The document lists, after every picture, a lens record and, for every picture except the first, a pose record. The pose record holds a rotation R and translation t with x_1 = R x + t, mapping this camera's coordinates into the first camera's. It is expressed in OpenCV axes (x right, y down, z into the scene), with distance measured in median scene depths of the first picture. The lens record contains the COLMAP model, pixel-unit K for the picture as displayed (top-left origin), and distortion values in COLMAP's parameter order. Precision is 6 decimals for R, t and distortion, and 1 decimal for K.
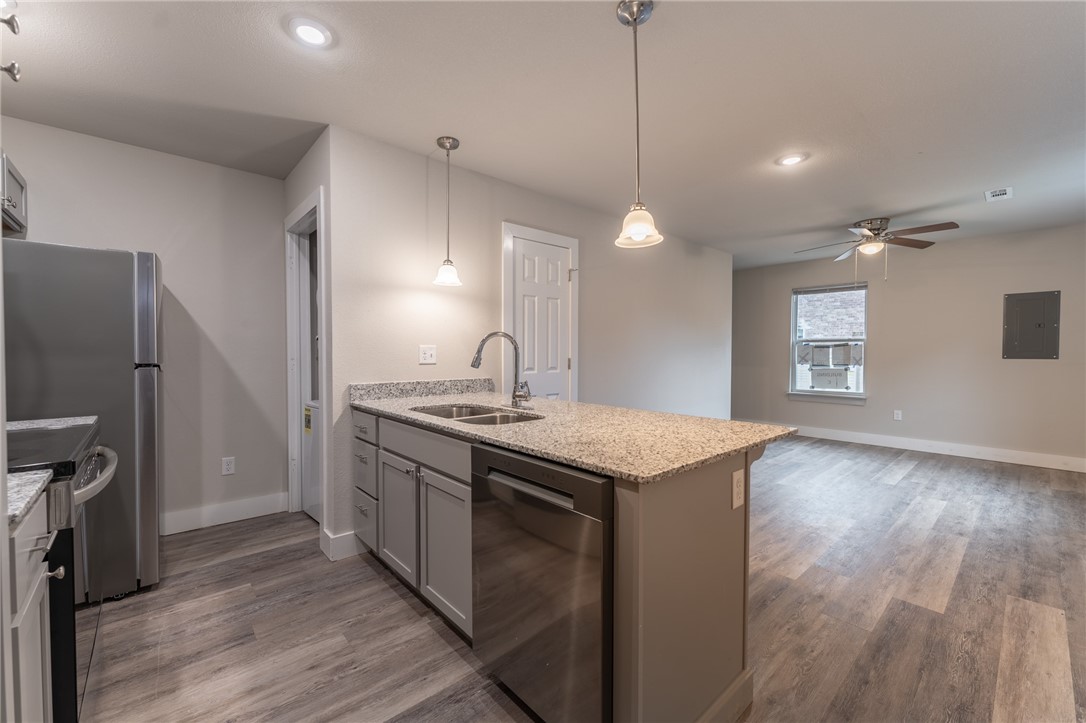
lens RADIAL K [[437.5, 0, 539.8], [0, 437.5, 363.2], [0, 0, 1]] dist [-0.003048, 0.000732]
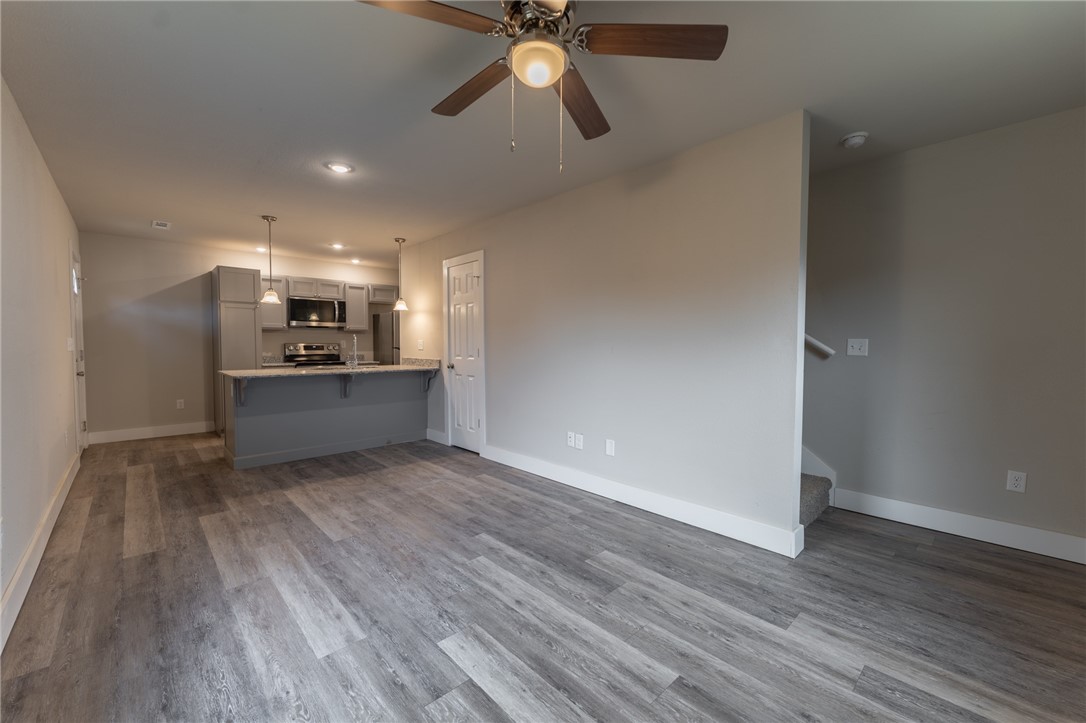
lens RADIAL K [[437.5, 0, 542.4], [0, 437.5, 363.8], [0, 0, 1]] dist [-0.003048, 0.000732]
pose [[0.029437, 0.046155, -0.998500, 1.913836], [-0.028985, 0.998553, 0.045302, -0.043891], [0.999146, 0.027608, 0.030733, 1.667049]]
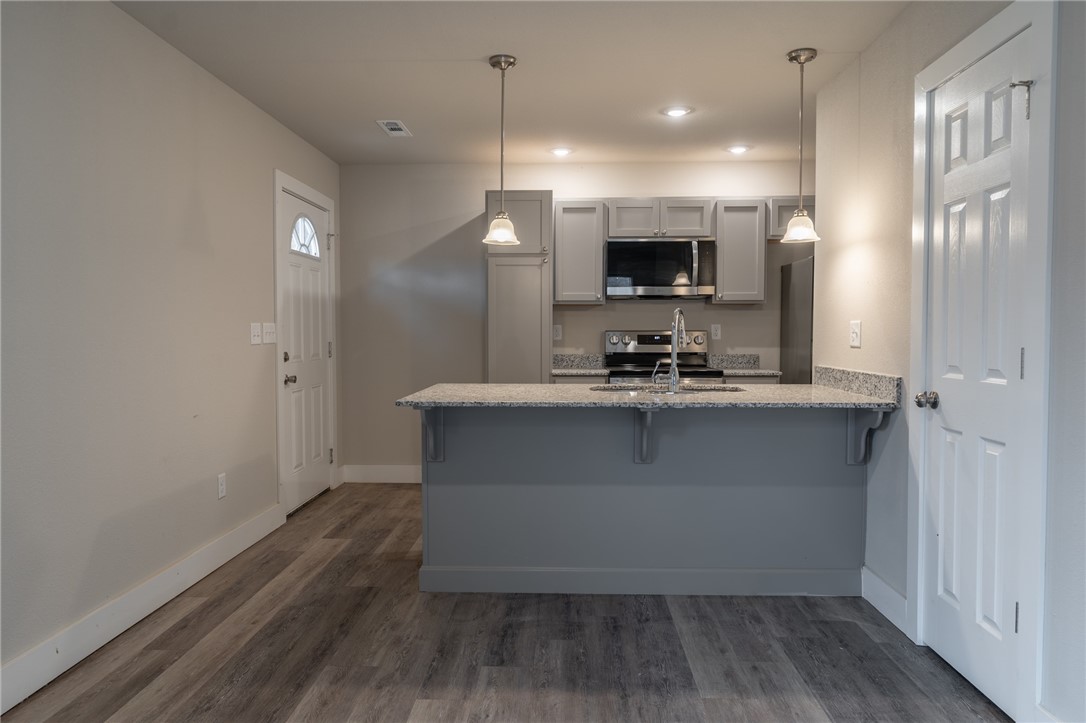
lens RADIAL K [[739.1, 0, 541.4], [0, 739.1, 360.5], [0, 0, 1]] dist [-0.004061, 0.003381]
pose [[-0.689590, 0.029790, -0.723587, 1.084649], [-0.018070, 0.998135, 0.058315, -0.041118], [0.723974, 0.053289, -0.687766, 1.639412]]
